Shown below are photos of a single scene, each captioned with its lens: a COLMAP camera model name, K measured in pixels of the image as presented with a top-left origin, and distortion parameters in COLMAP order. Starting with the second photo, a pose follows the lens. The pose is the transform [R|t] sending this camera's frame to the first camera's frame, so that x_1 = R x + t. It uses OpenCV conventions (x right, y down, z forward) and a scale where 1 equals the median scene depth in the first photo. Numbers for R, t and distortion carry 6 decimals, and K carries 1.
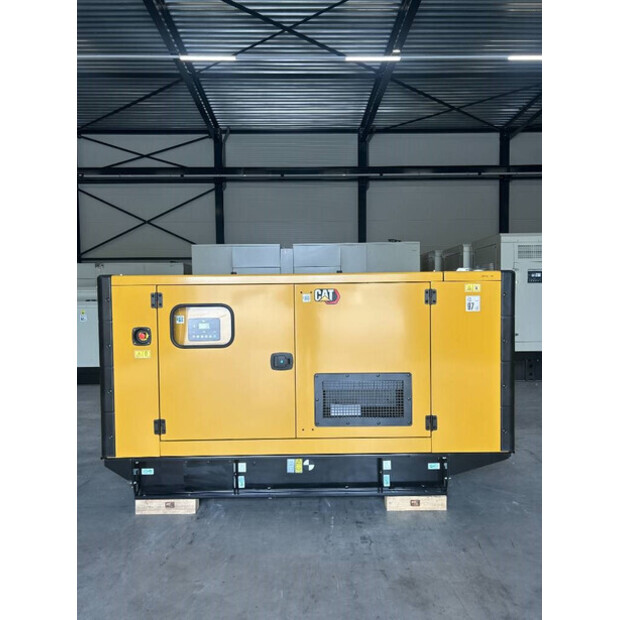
lens RADIAL K [[472.9, 0, 310.0], [0, 472.9, 310.0], [0, 0, 1]] dist [0.008049, -0.005017]
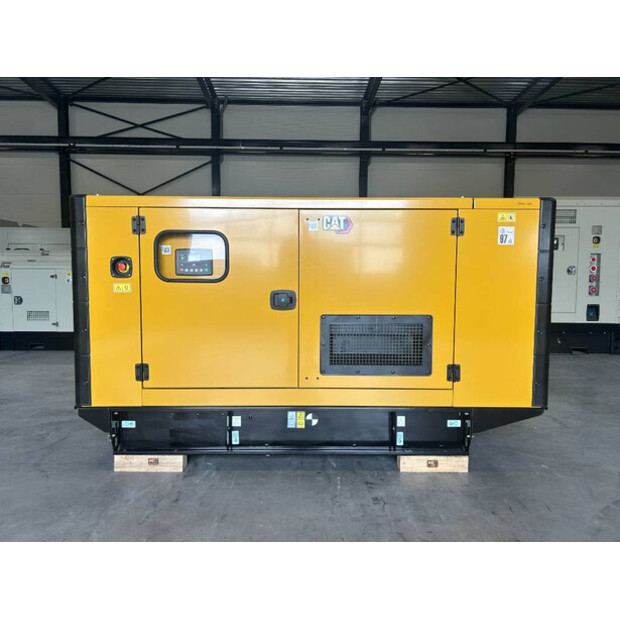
lens RADIAL K [[472.2, 0, 307.3], [0, 472.2, 313.6], [0, 0, 1]] dist [0.008836, -0.004740]
pose [[0.999856, 0.016678, 0.003214, -0.018142], [-0.016784, 0.999190, 0.036561, 0.101973], [-0.002602, -0.036609, 0.999326, 0.134223]]
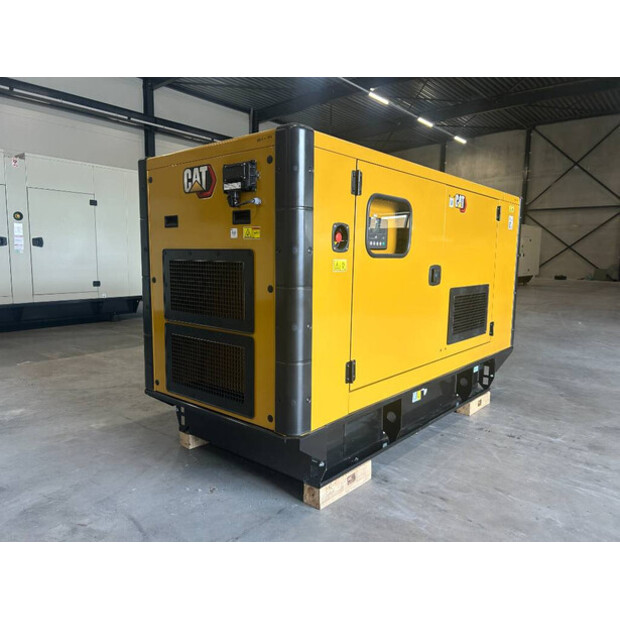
lens RADIAL K [[472.2, 0, 307.3], [0, 472.2, 313.6], [0, 0, 1]] dist [0.008836, -0.004740]
pose [[0.655352, -0.072534, 0.751832, -0.864249], [0.007262, 0.995938, 0.089754, 0.099917], [-0.755288, -0.053360, 0.653217, 0.602079]]
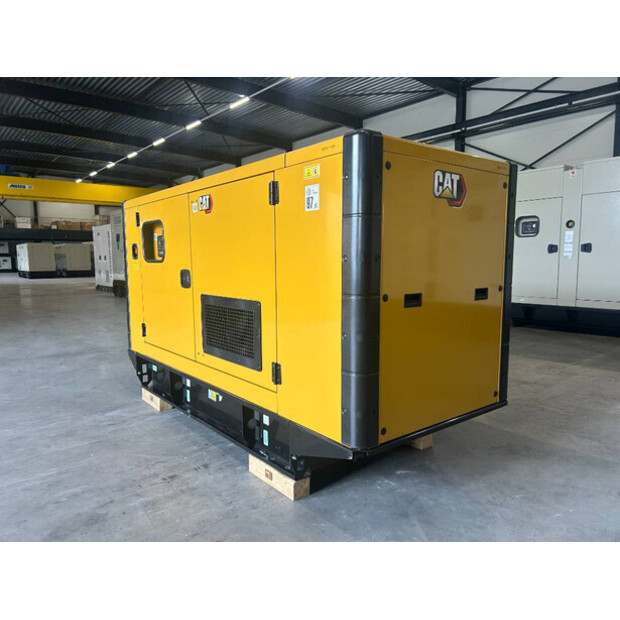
lens RADIAL K [[472.2, 0, 307.3], [0, 472.2, 313.6], [0, 0, 1]] dist [0.008836, -0.004740]
pose [[0.612353, 0.101639, -0.784024, 0.834397], [-0.030397, 0.993995, 0.105118, 0.071881], [0.790000, -0.040537, 0.611766, 0.604806]]
